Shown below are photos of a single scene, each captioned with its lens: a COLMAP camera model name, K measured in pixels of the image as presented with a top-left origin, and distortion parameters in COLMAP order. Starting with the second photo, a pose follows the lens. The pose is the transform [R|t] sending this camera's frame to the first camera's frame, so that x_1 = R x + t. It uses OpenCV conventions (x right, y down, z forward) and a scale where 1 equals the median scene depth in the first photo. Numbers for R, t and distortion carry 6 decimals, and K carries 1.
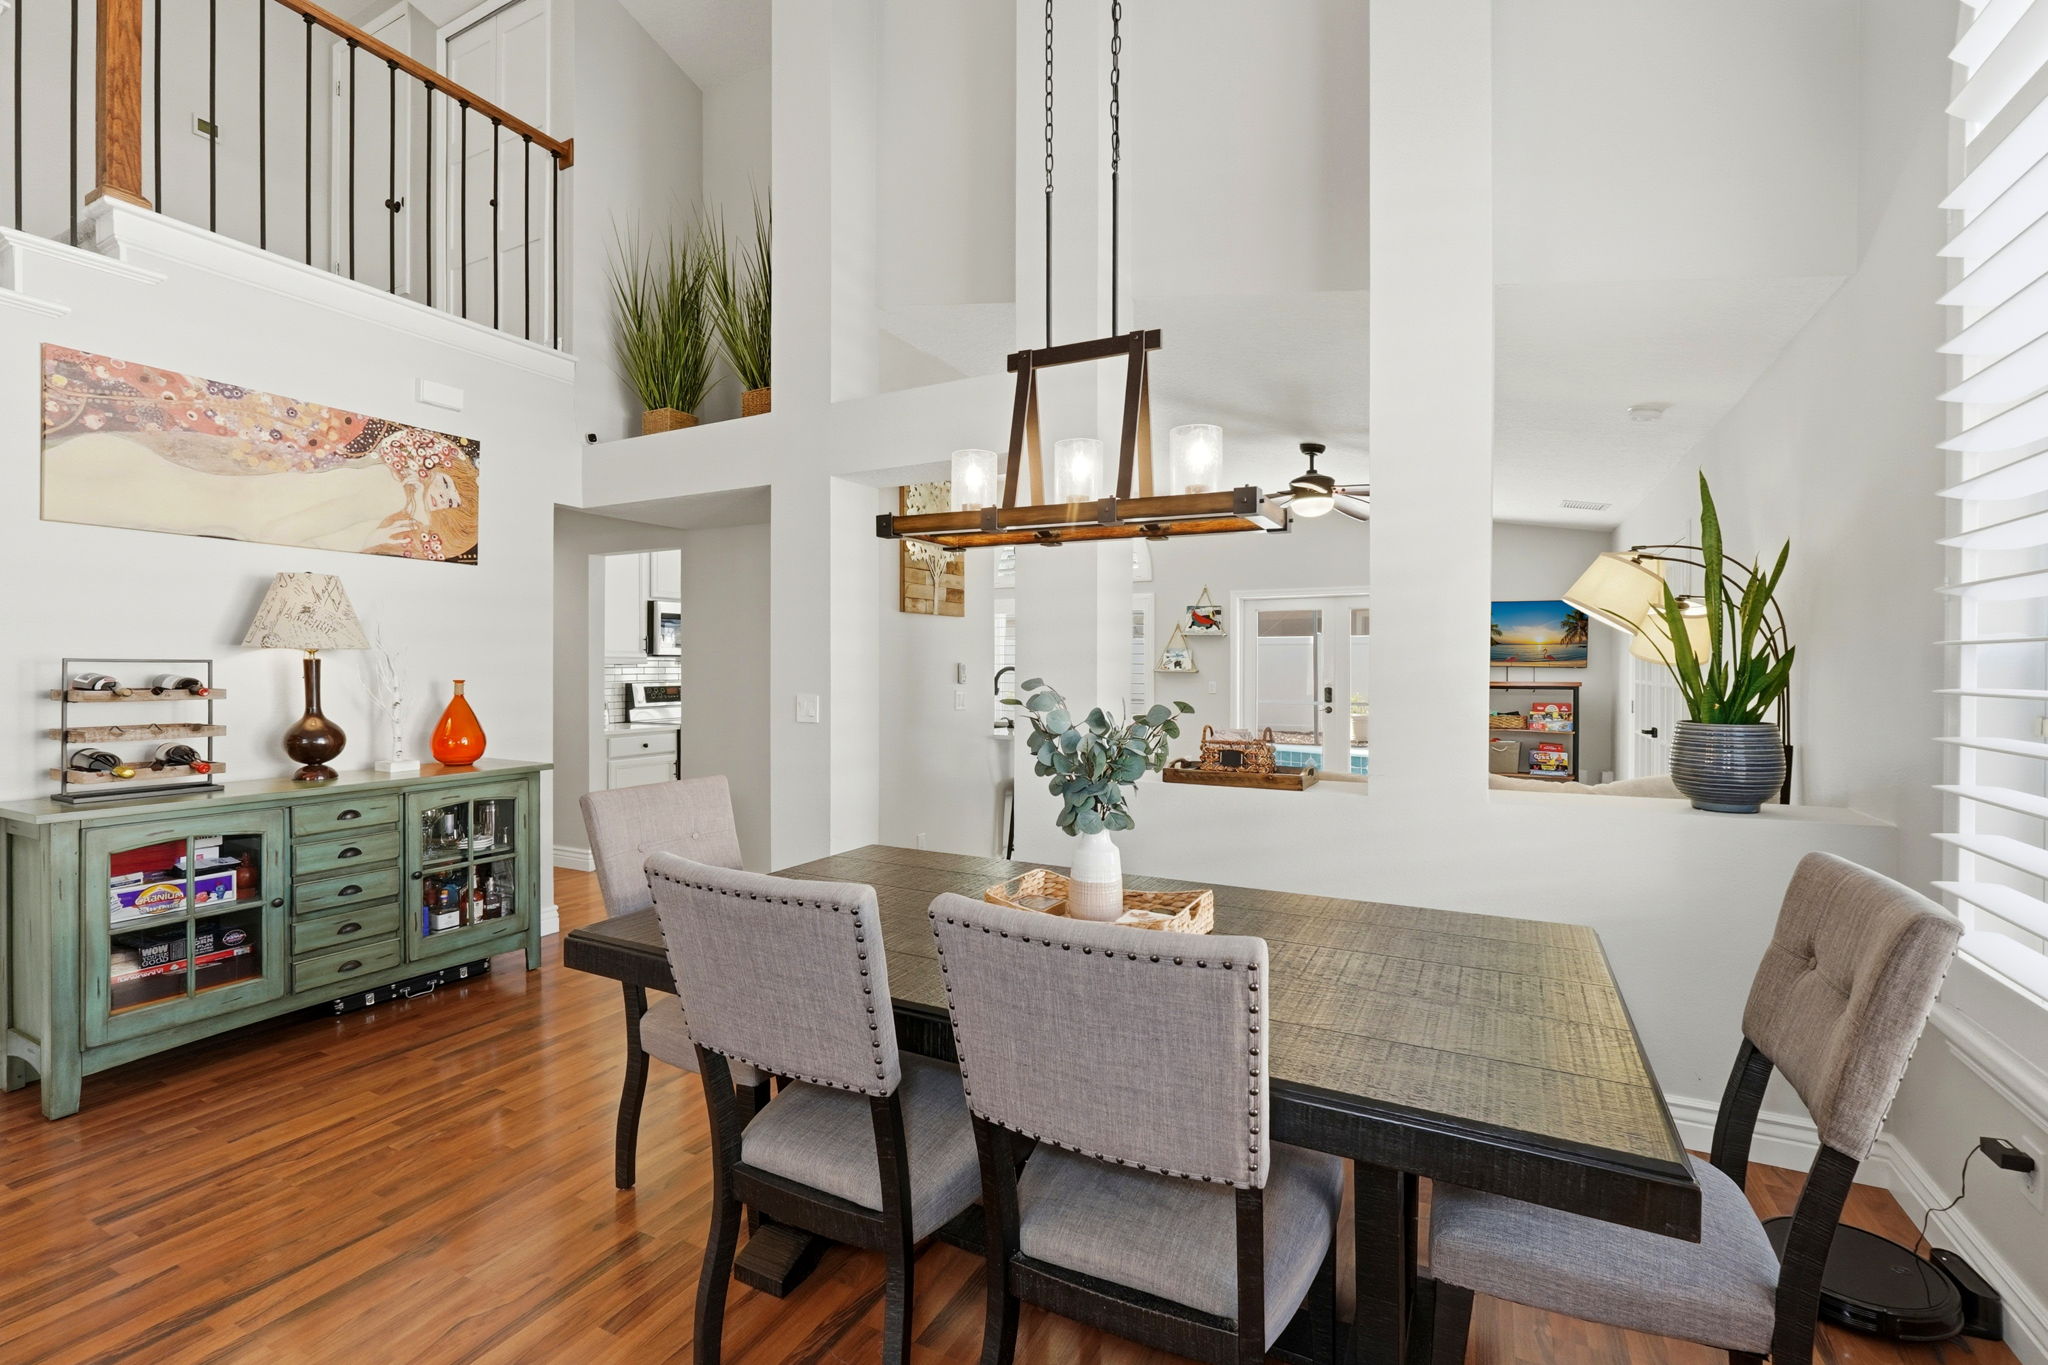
lens RADIAL K [[907.0, 0, 1011.5], [0, 907.0, 680.7], [0, 0, 1]] dist [-0.020179, 0.007339]
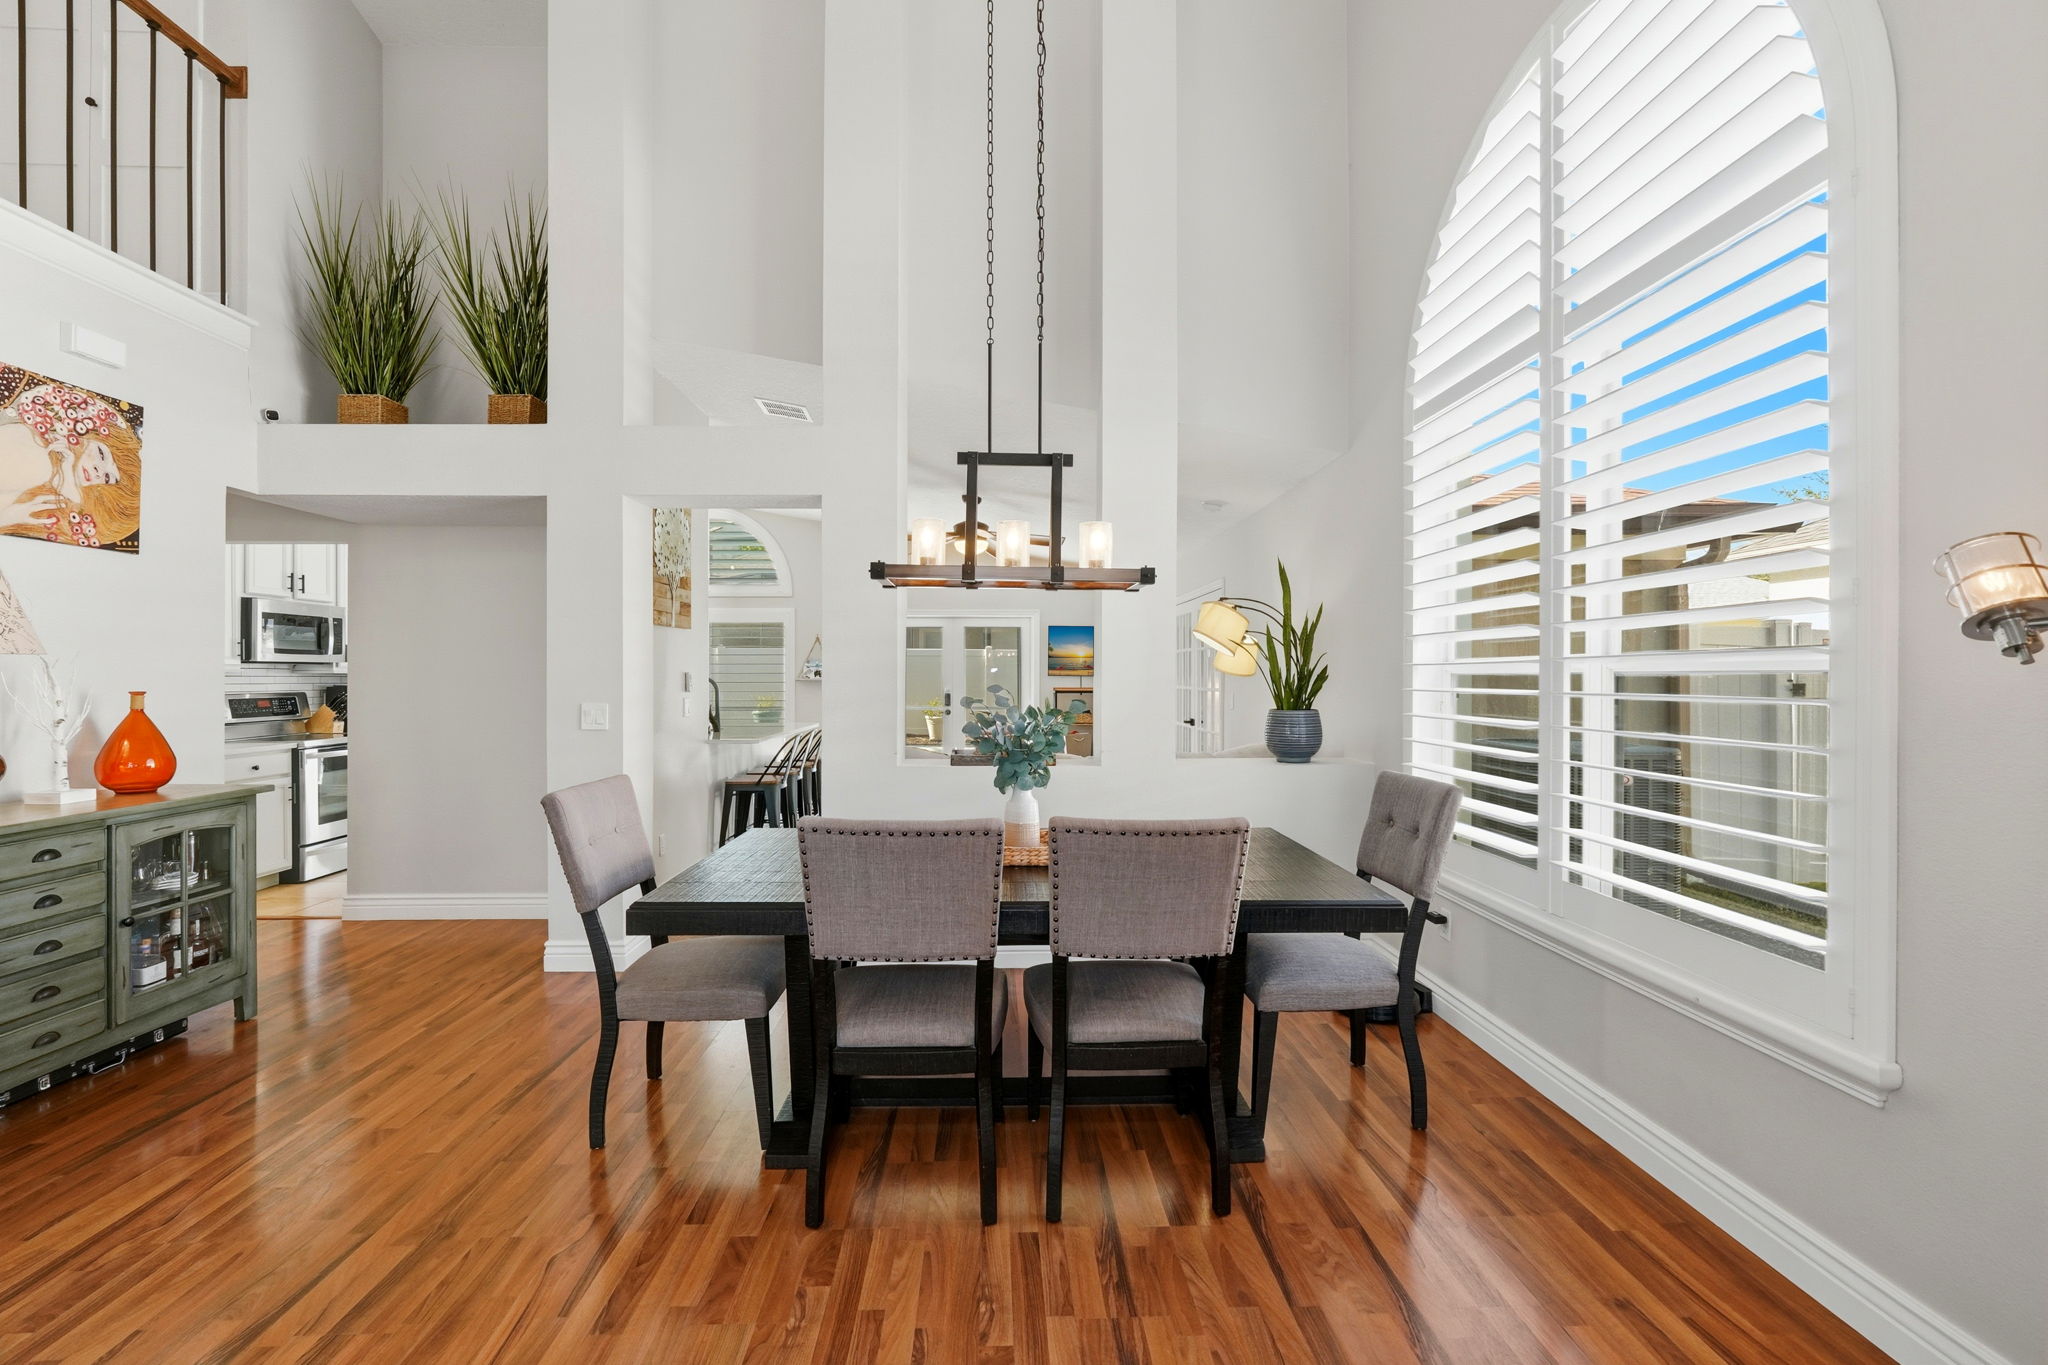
lens RADIAL K [[886.4, 0, 1014.0], [0, 886.4, 691.3], [0, 0, 1]] dist [-0.021534, 0.006359]
pose [[0.869063, -0.008115, 0.494635, -0.311929], [0.006941, 0.999967, 0.004210, 0.001189], [-0.494653, -0.000226, 0.869090, -0.115673]]
